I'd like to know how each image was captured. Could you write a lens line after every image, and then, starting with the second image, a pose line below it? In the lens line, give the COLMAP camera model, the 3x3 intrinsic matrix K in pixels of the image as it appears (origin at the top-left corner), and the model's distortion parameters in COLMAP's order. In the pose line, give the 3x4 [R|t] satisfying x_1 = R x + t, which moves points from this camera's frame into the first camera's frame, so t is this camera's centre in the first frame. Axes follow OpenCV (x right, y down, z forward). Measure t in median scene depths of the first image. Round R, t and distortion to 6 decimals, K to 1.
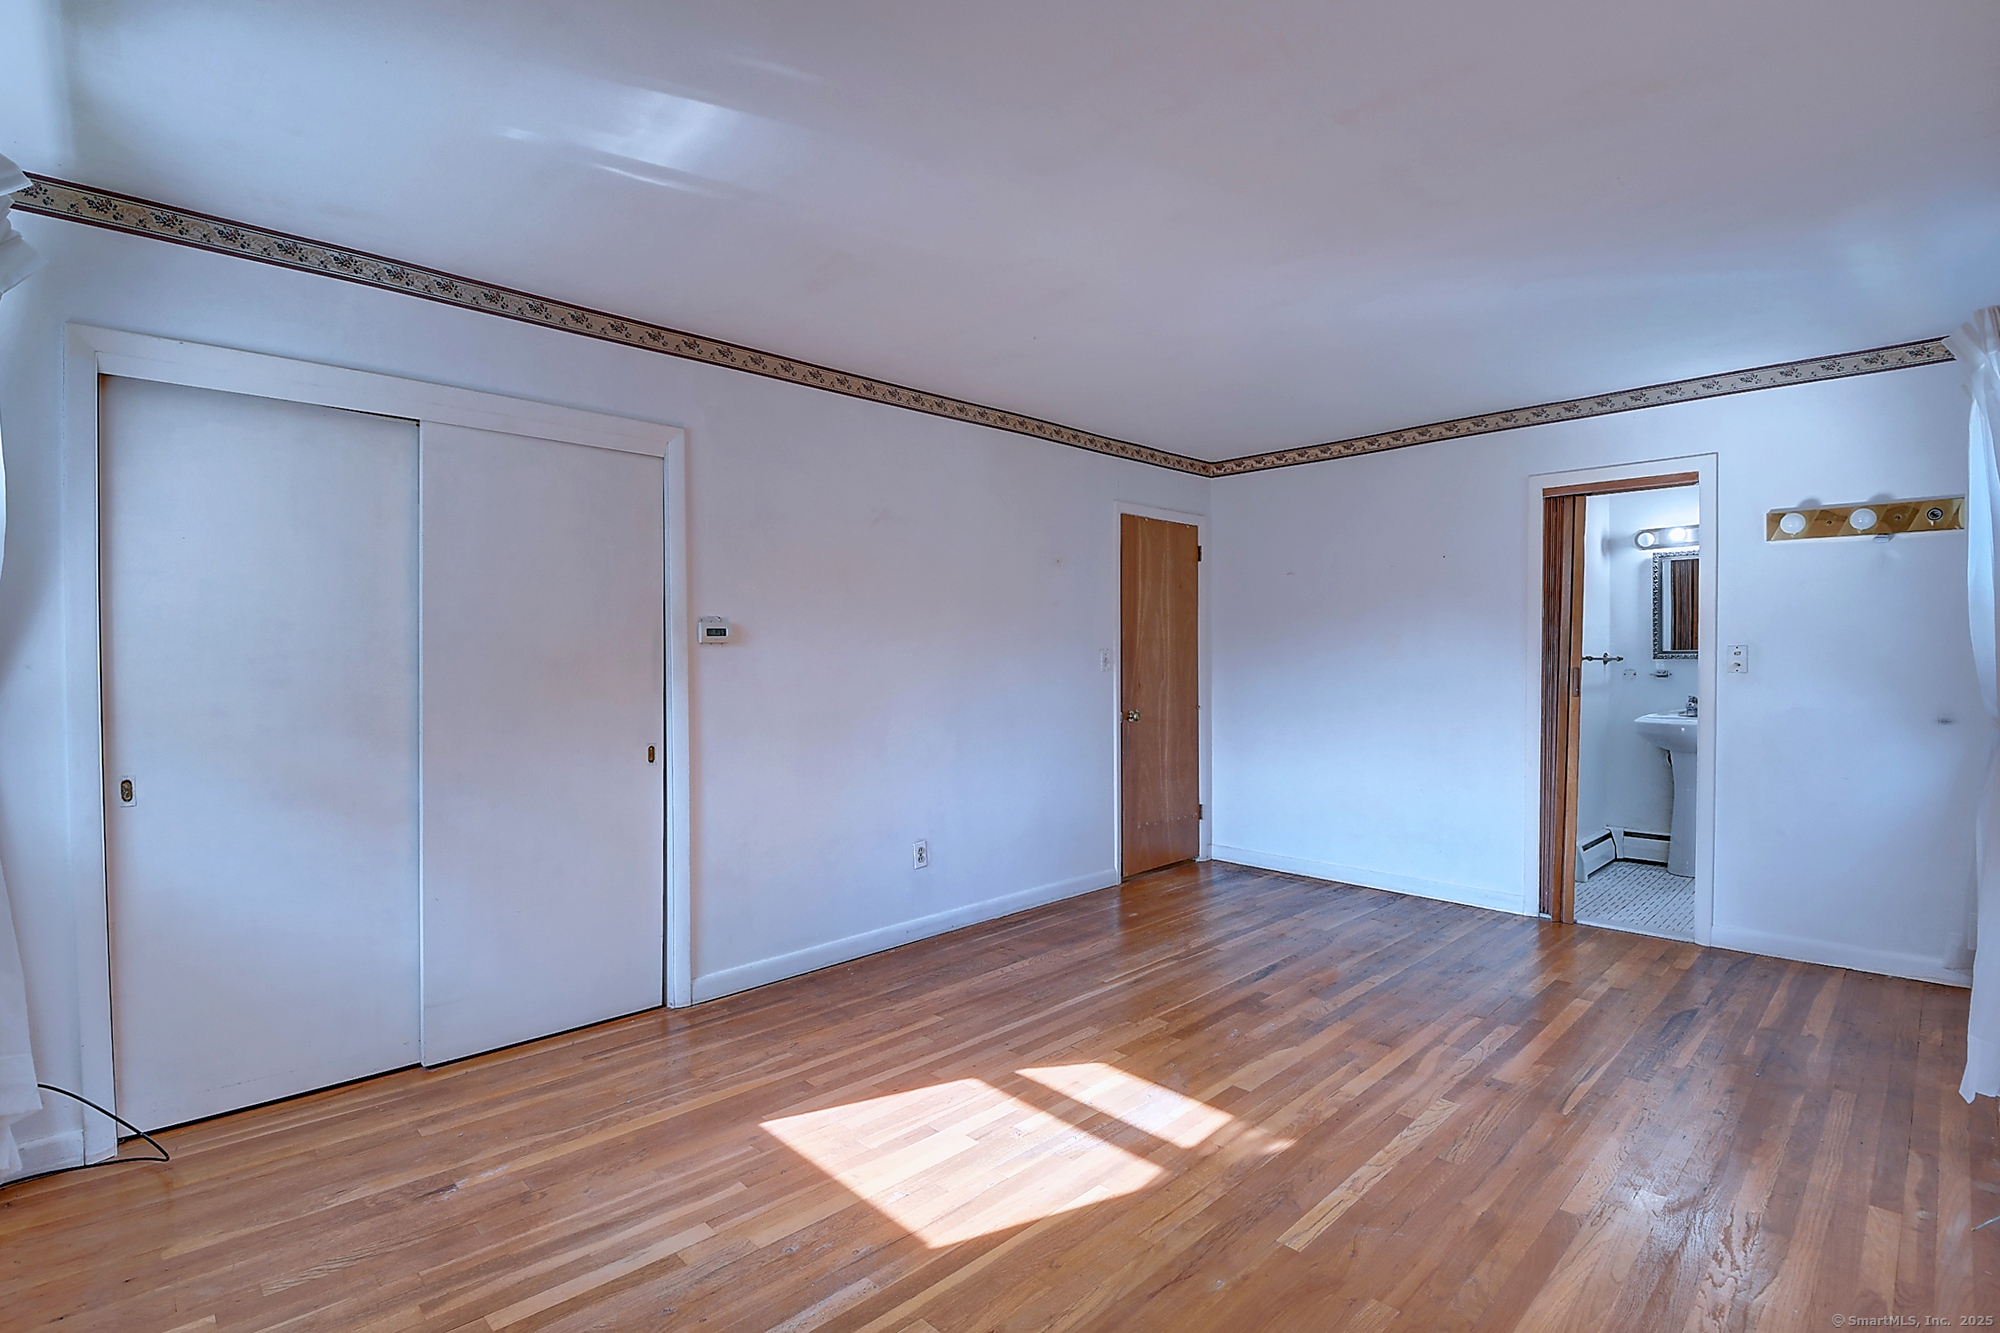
lens RADIAL K [[925.2, 0, 986.7], [0, 925.2, 670.2], [0, 0, 1]] dist [0.024126, -0.031795]
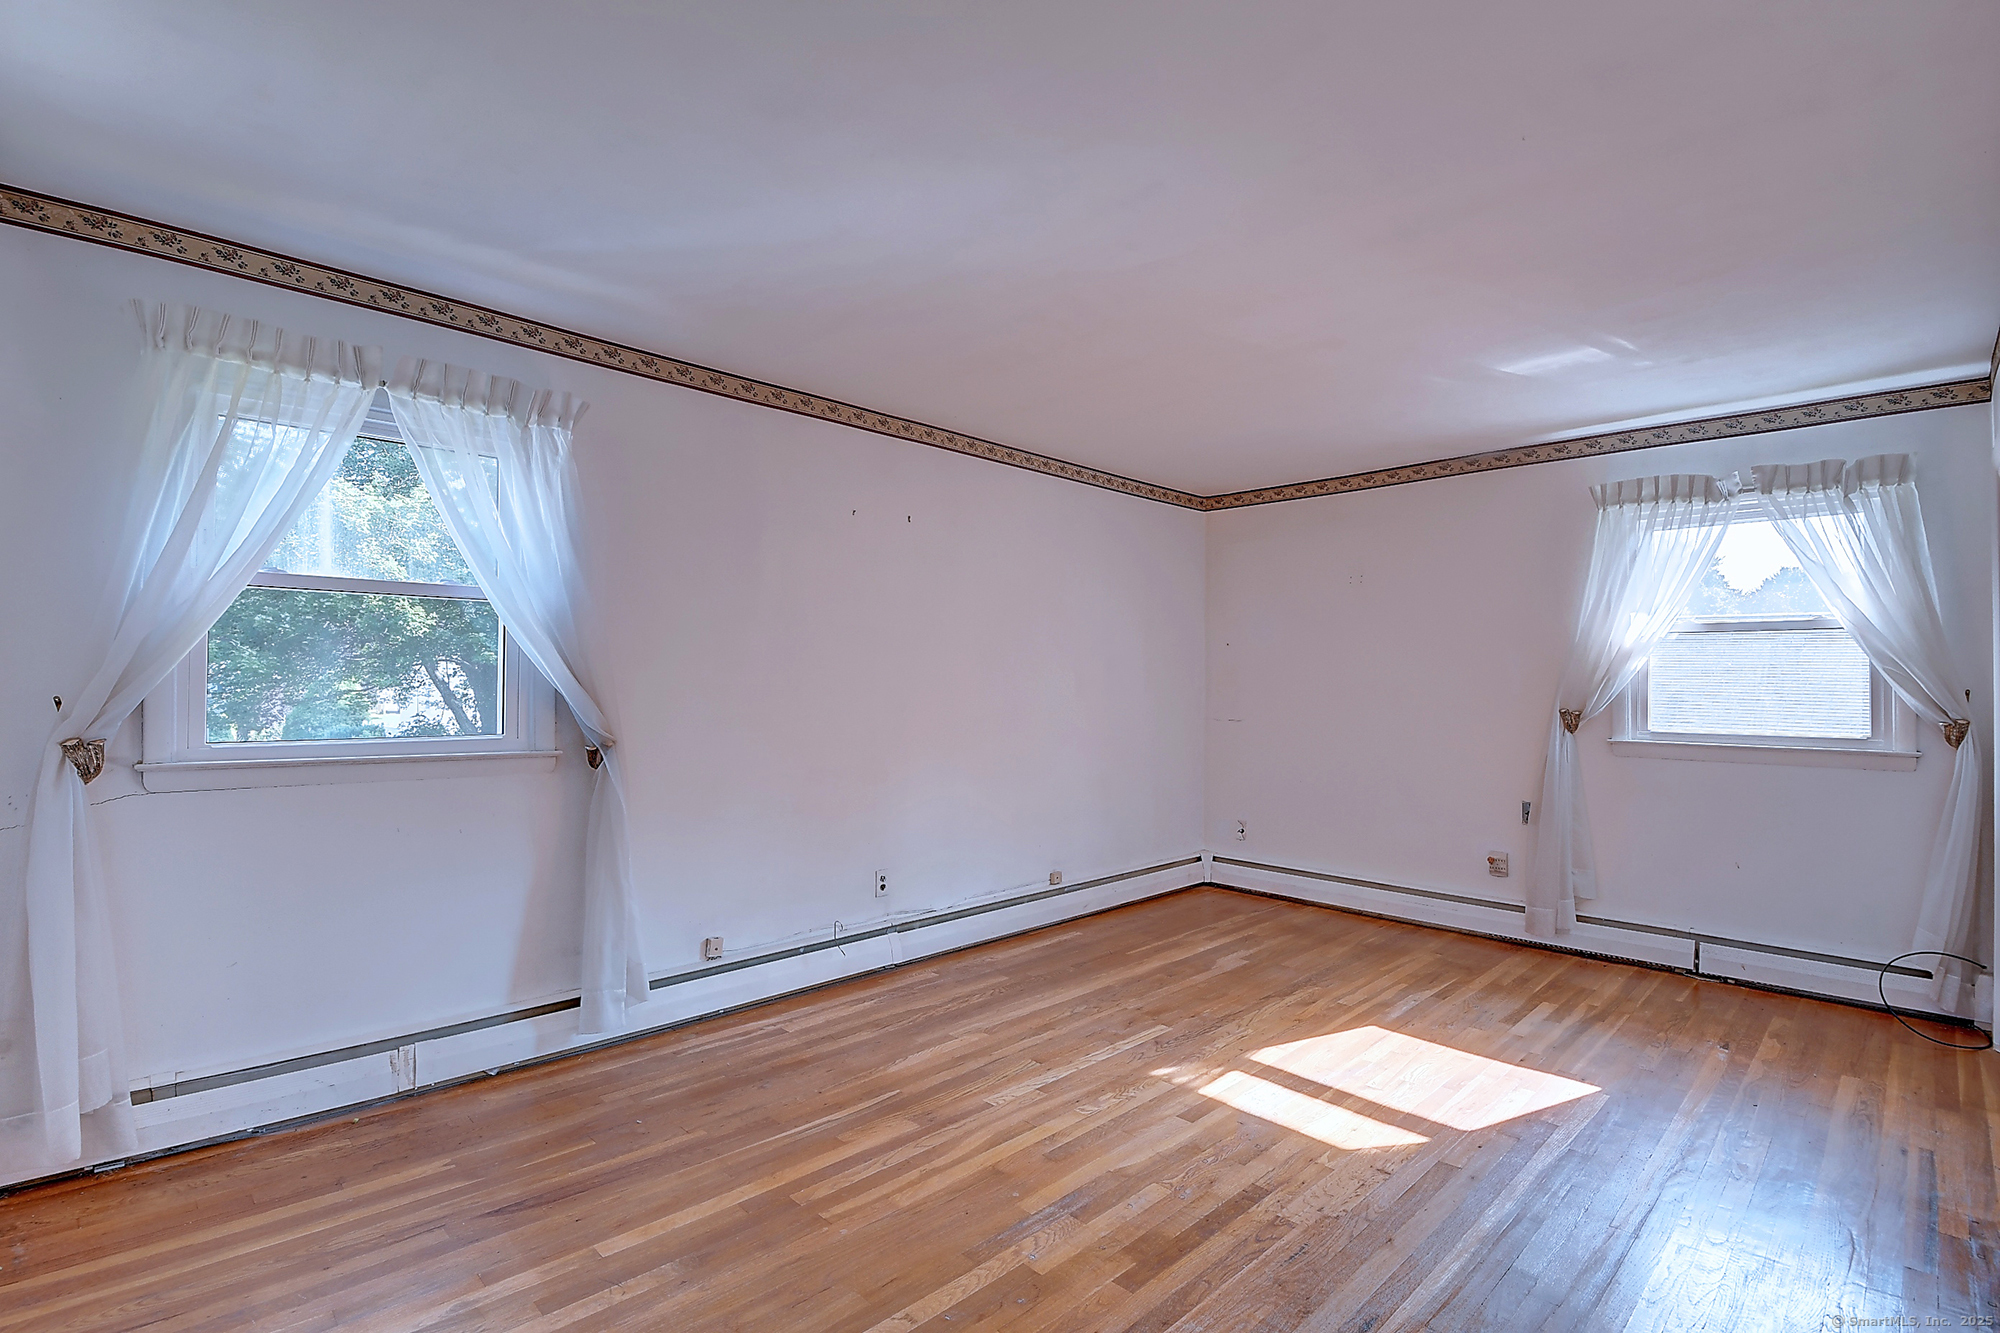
lens RADIAL K [[925.2, 0, 986.7], [0, 925.2, 670.2], [0, 0, 1]] dist [0.024126, -0.031795]
pose [[-0.999912, -0.005901, -0.011908, 0.511733], [-0.005838, 0.999969, -0.005294, -0.022839], [0.011938, -0.005224, -0.999915, 2.036311]]
